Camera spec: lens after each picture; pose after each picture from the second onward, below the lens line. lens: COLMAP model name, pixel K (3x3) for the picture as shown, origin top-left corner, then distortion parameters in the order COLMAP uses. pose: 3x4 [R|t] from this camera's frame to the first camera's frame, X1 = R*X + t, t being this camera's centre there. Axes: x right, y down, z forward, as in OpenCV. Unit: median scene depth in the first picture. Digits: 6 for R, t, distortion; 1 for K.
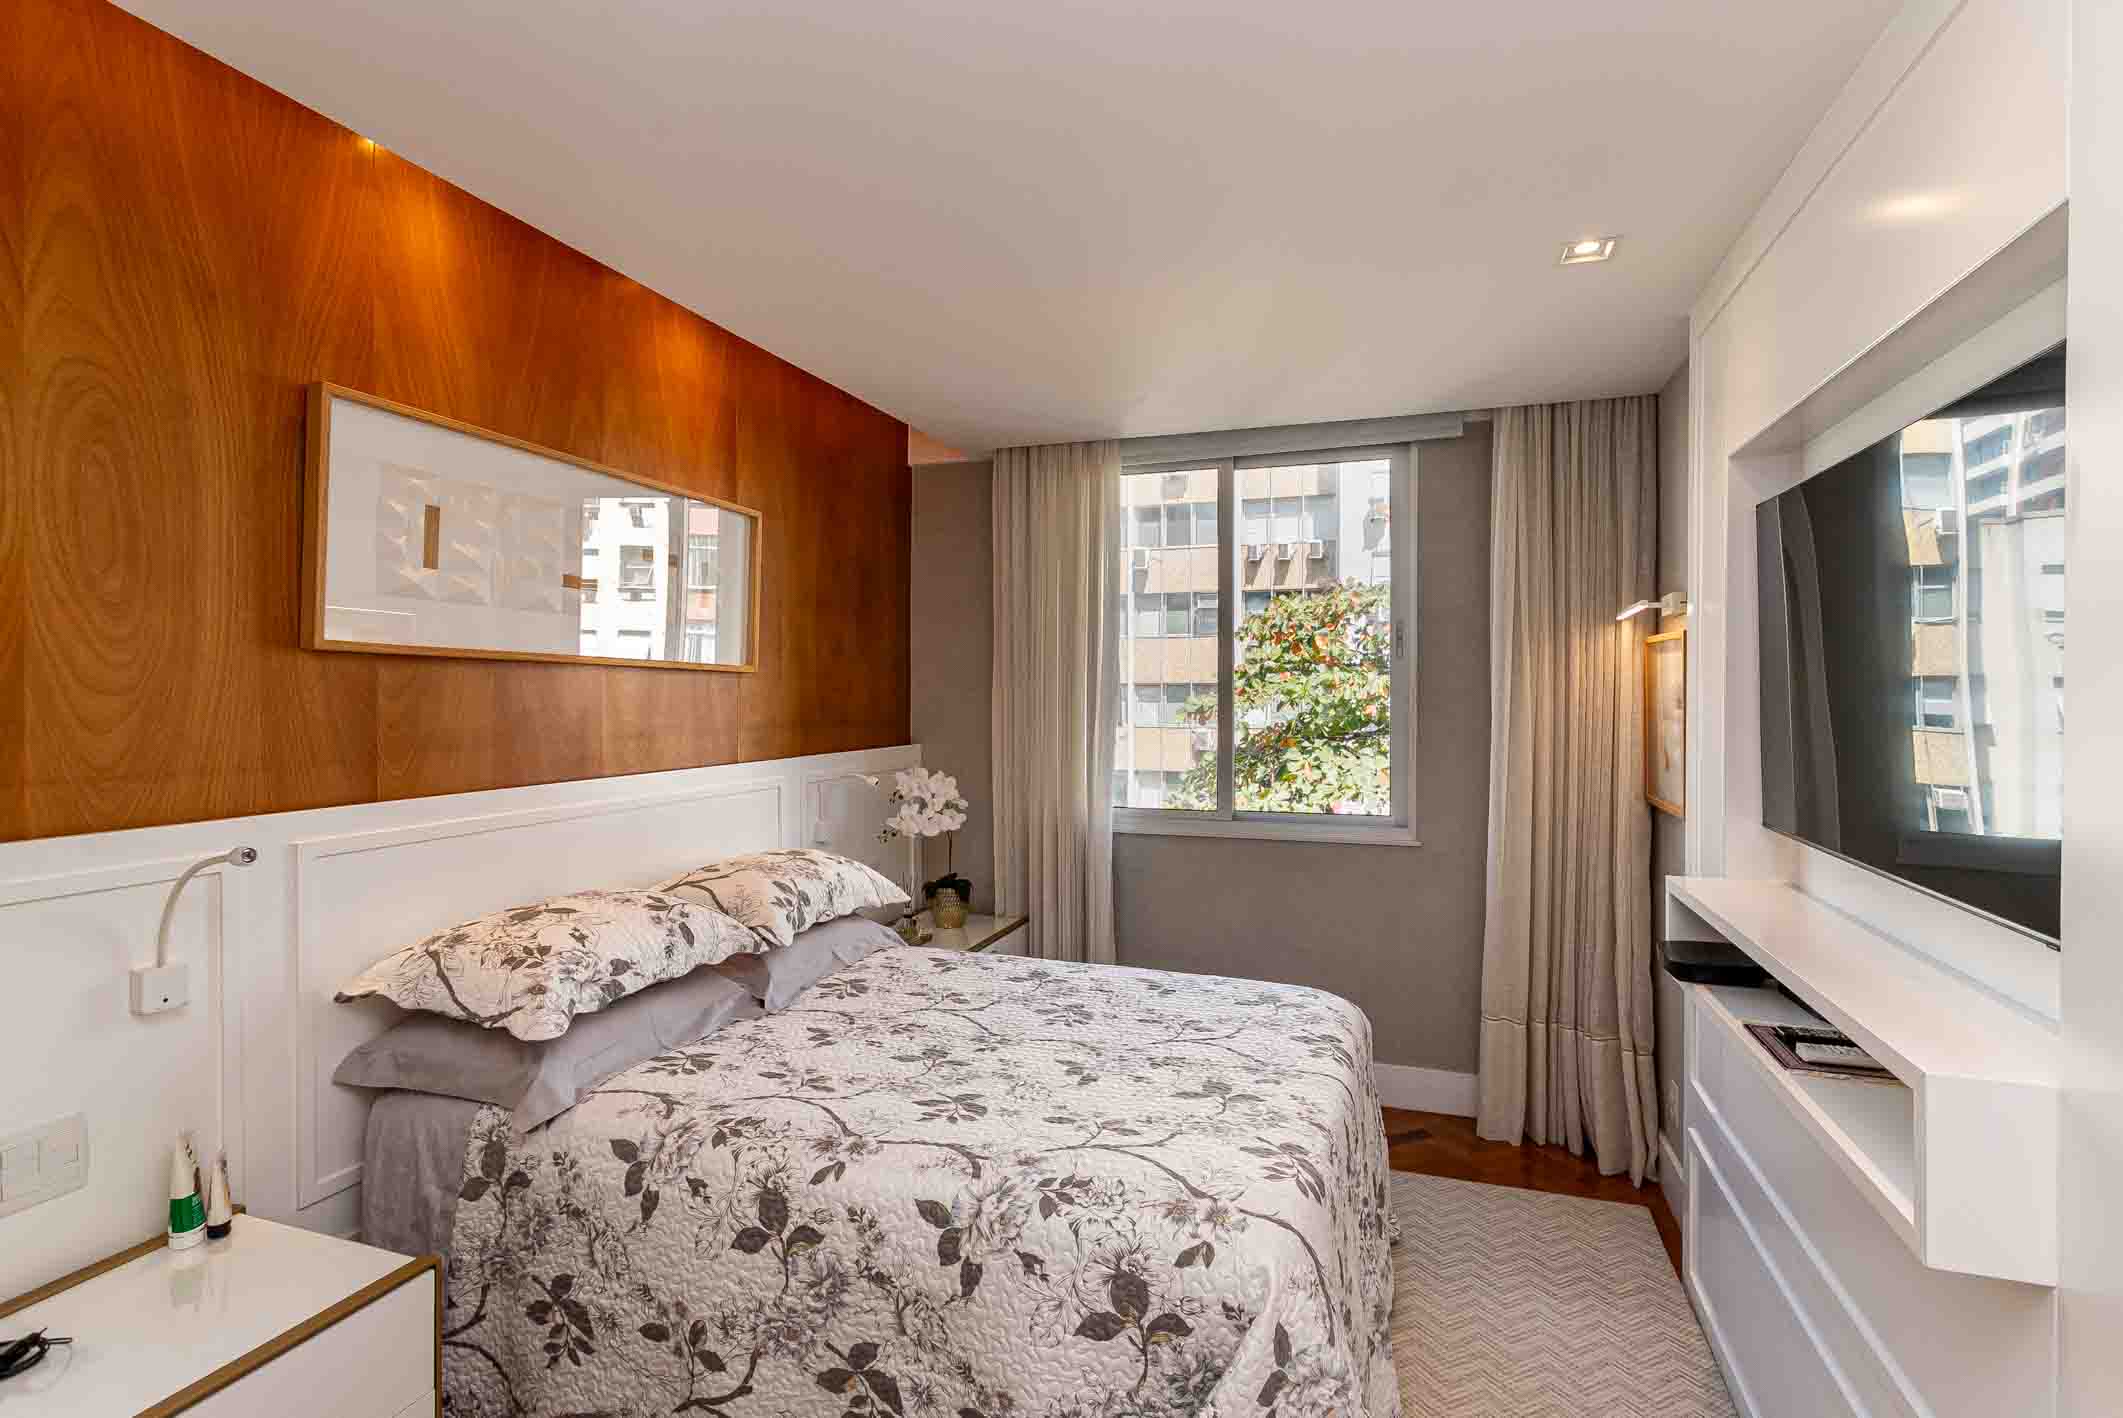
lens RADIAL K [[1016.4, 0, 1056.7], [0, 1016.4, 693.2], [0, 0, 1]] dist [0.009567, -0.000091]
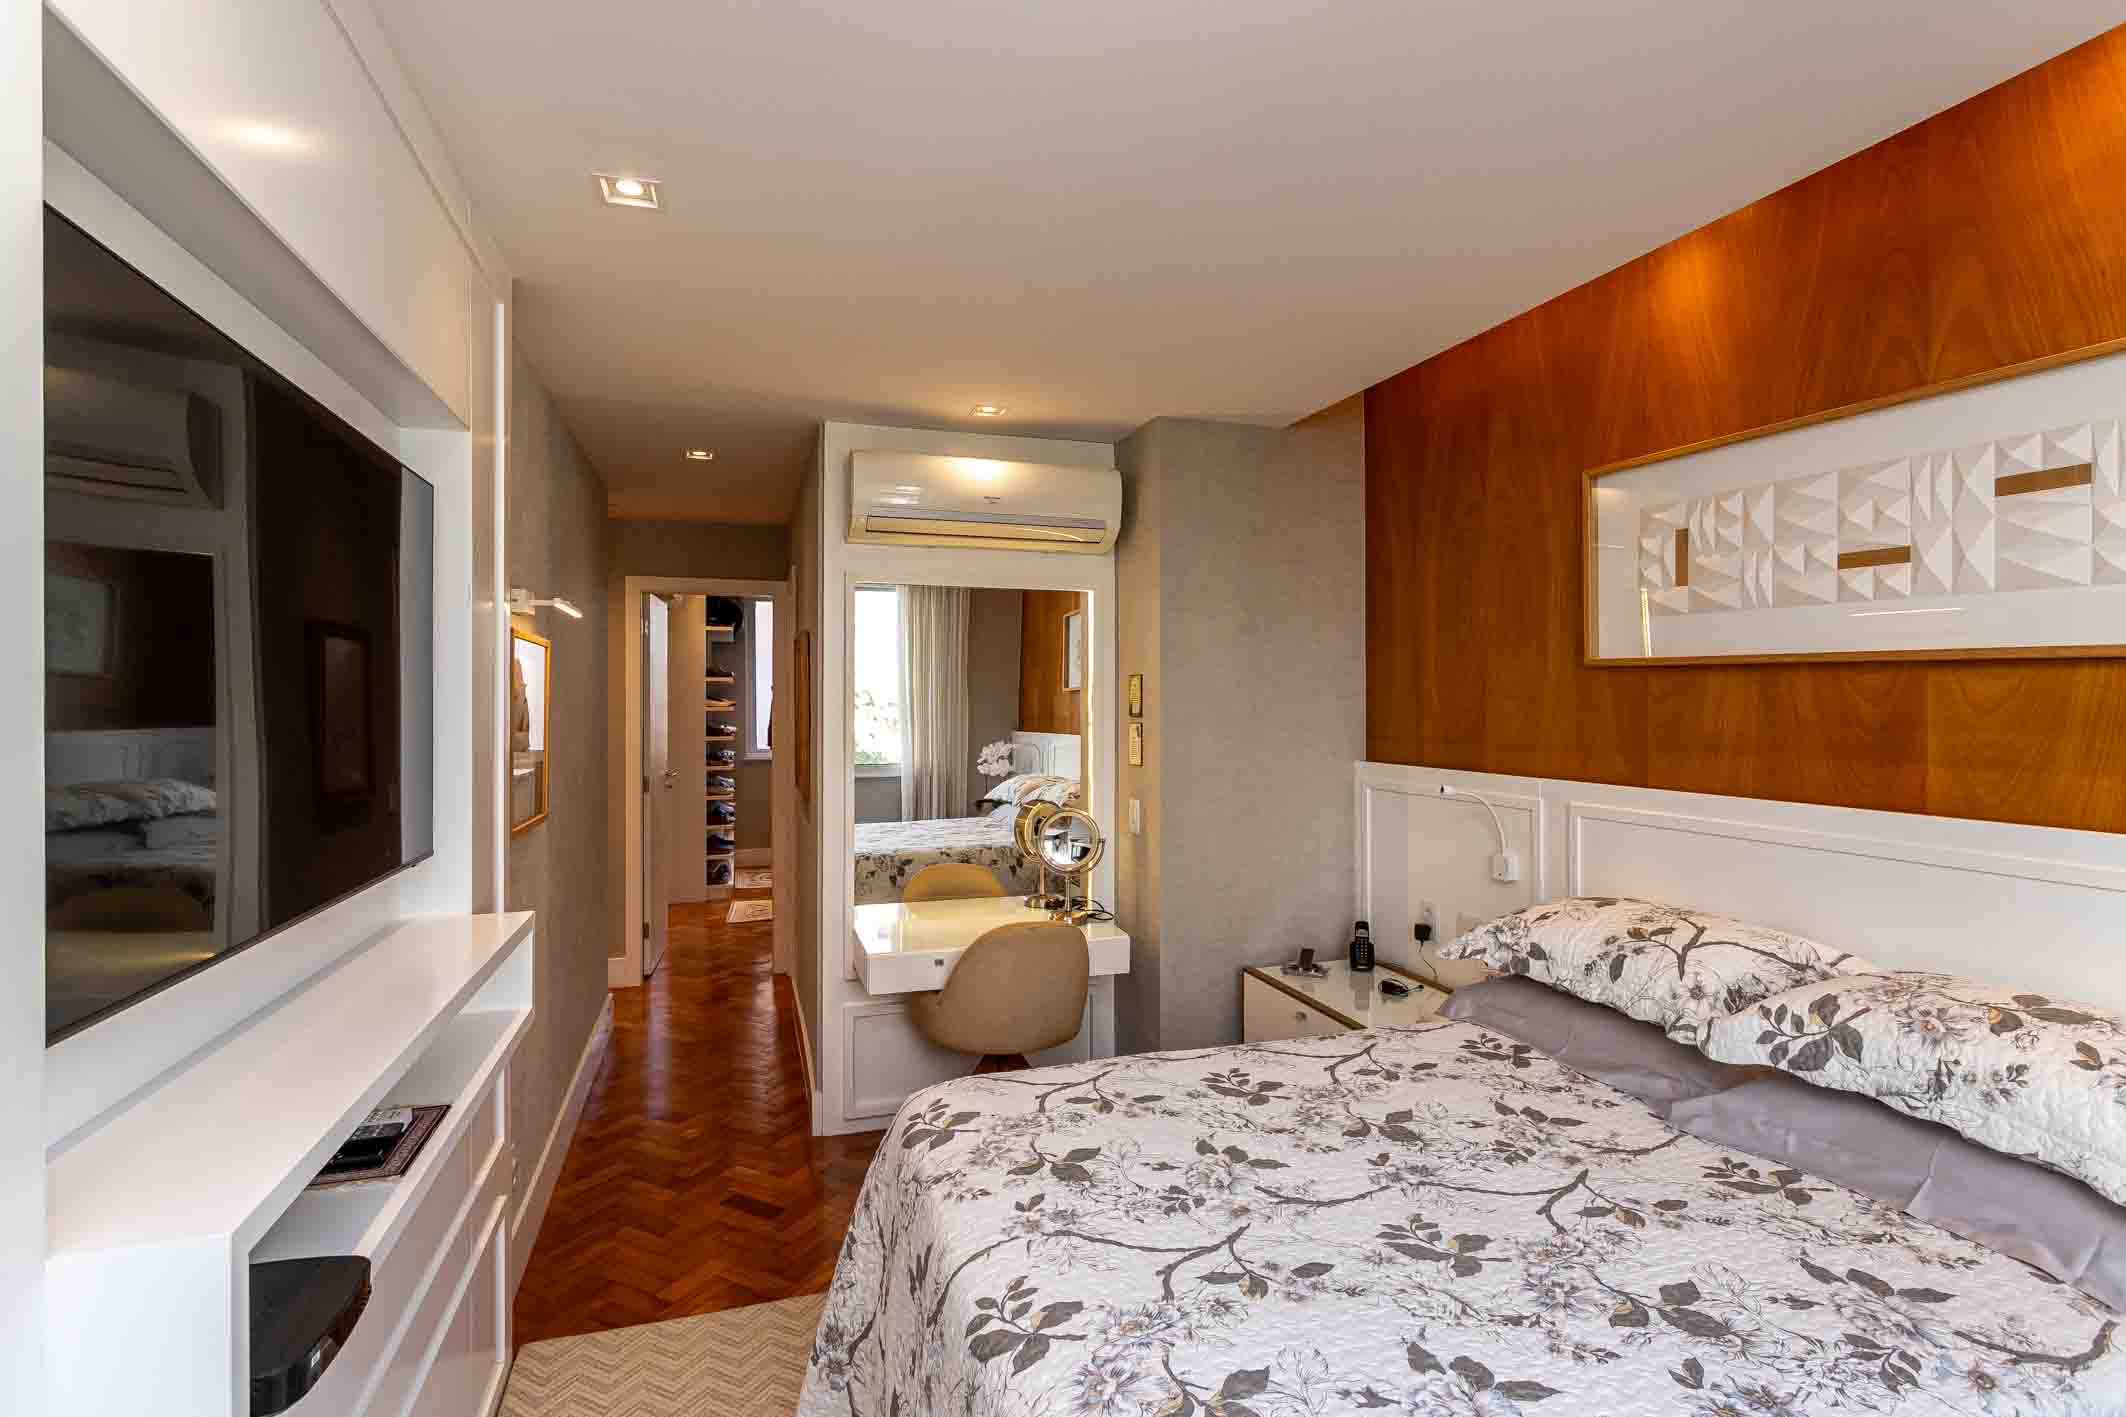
lens RADIAL K [[1017.8, 0, 1070.4], [0, 1017.8, 706.1], [0, 0, 1]] dist [0.009567, -0.000091]
pose [[-0.786185, 0.005336, -0.617968, 0.558331], [0.000059, 0.999963, 0.008559, -0.001567], [0.617991, 0.006692, -0.786156, 1.374994]]
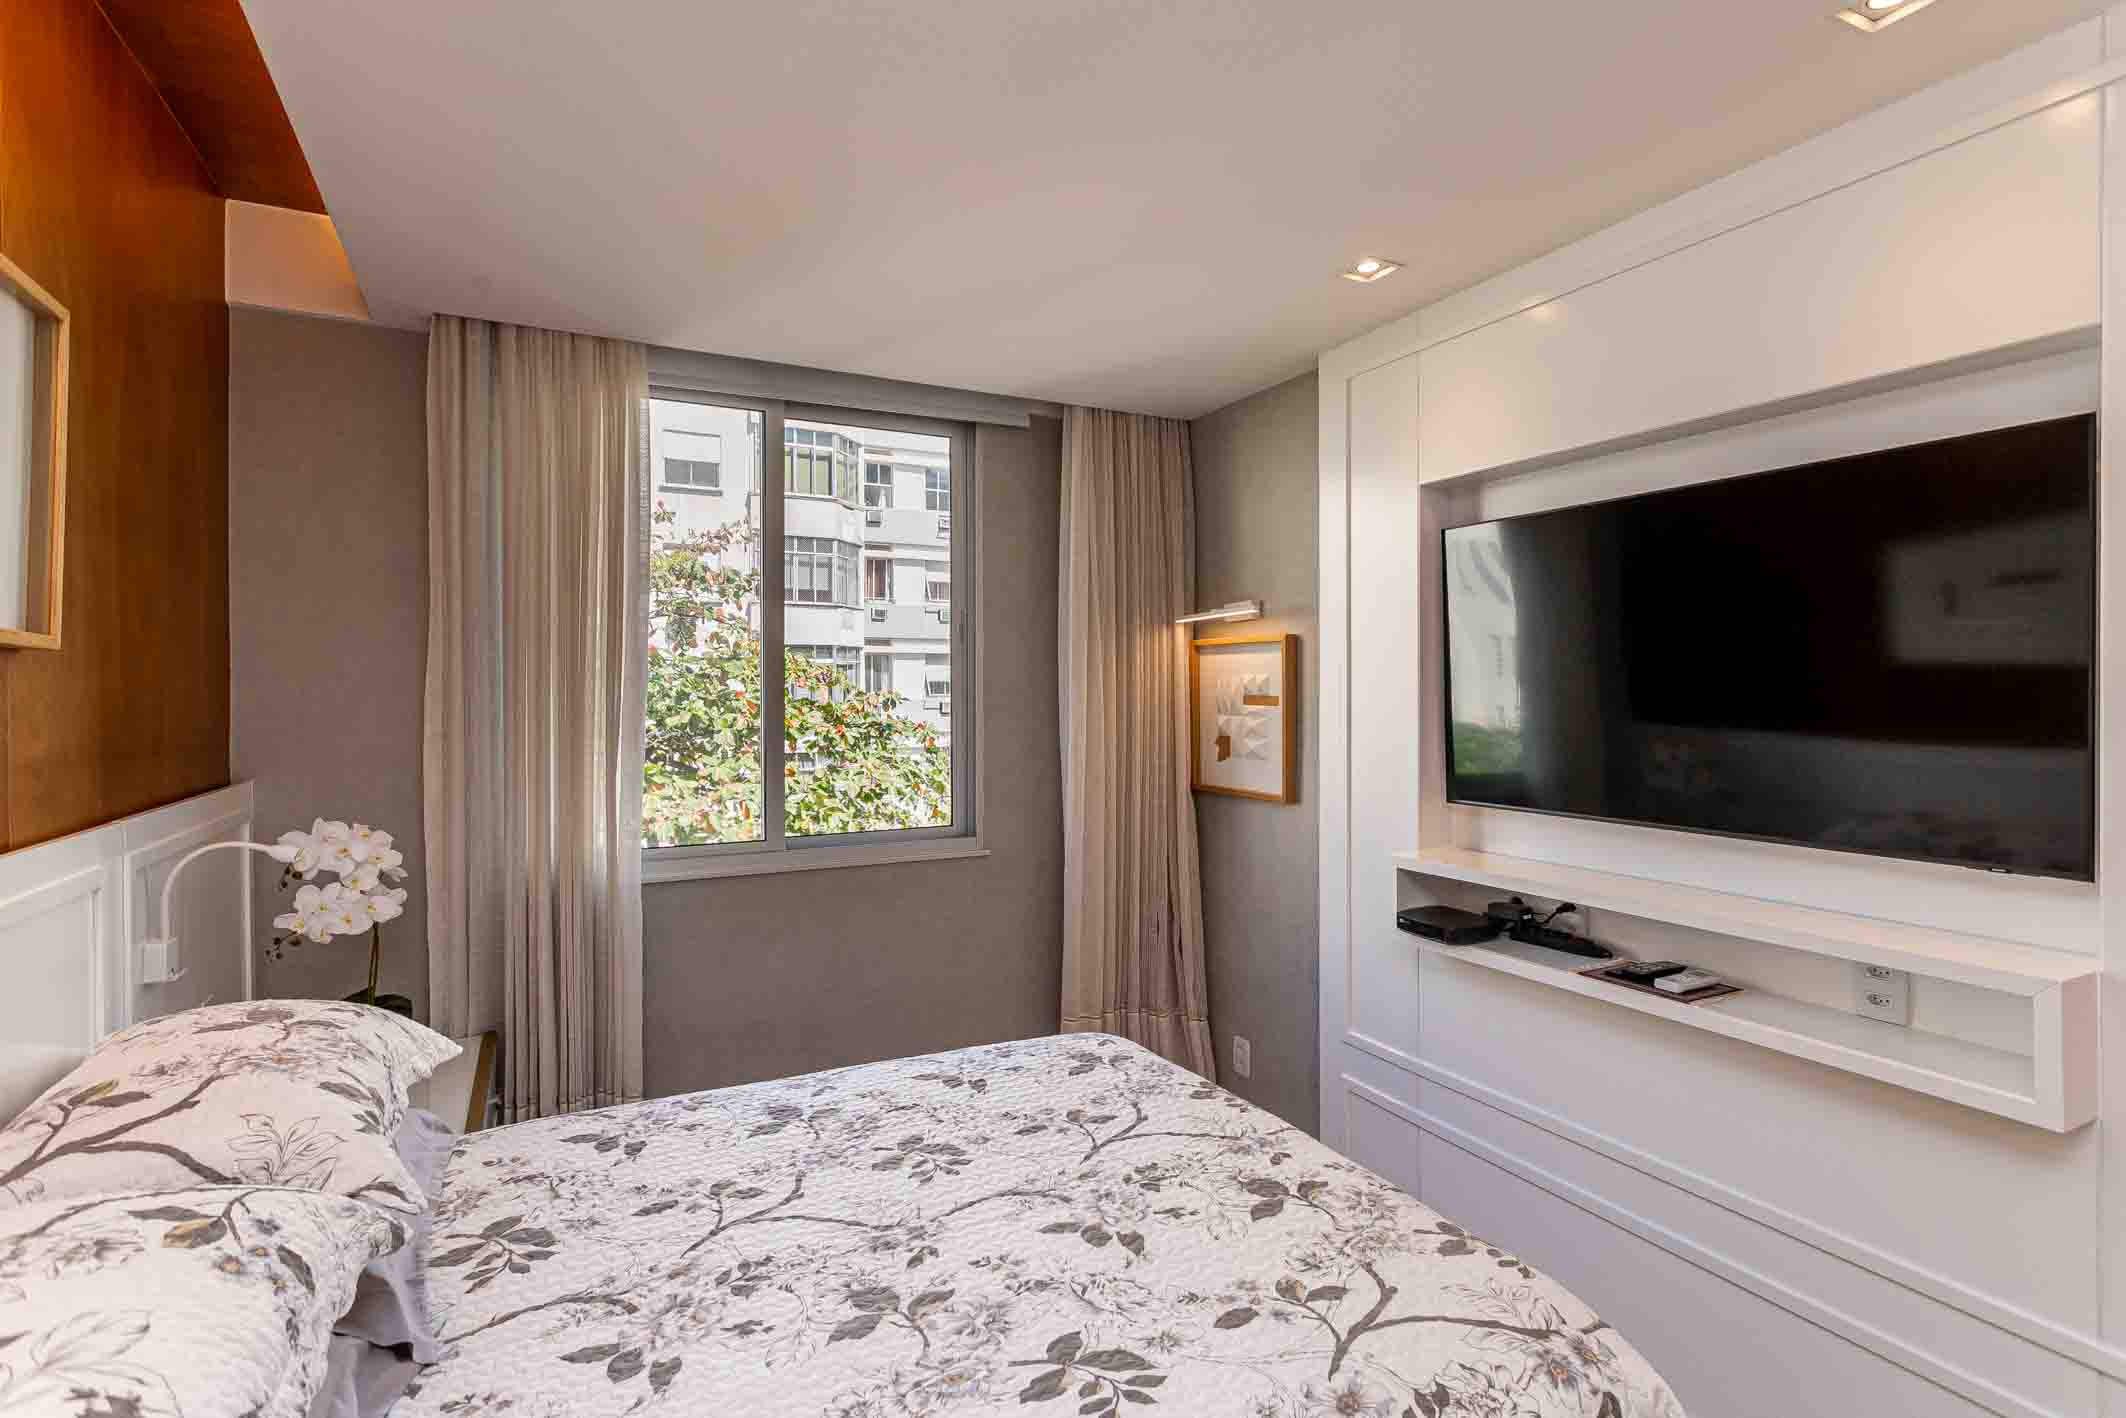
lens RADIAL K [[1017.8, 0, 1041.0], [0, 1017.8, 692.7], [0, 0, 1]] dist [0.009567, -0.000091]
pose [[0.694431, -0.004613, 0.719544, -0.443249], [0.005891, 0.999982, 0.000725, 0.000776], [-0.719535, 0.003736, 0.694446, 0.476080]]
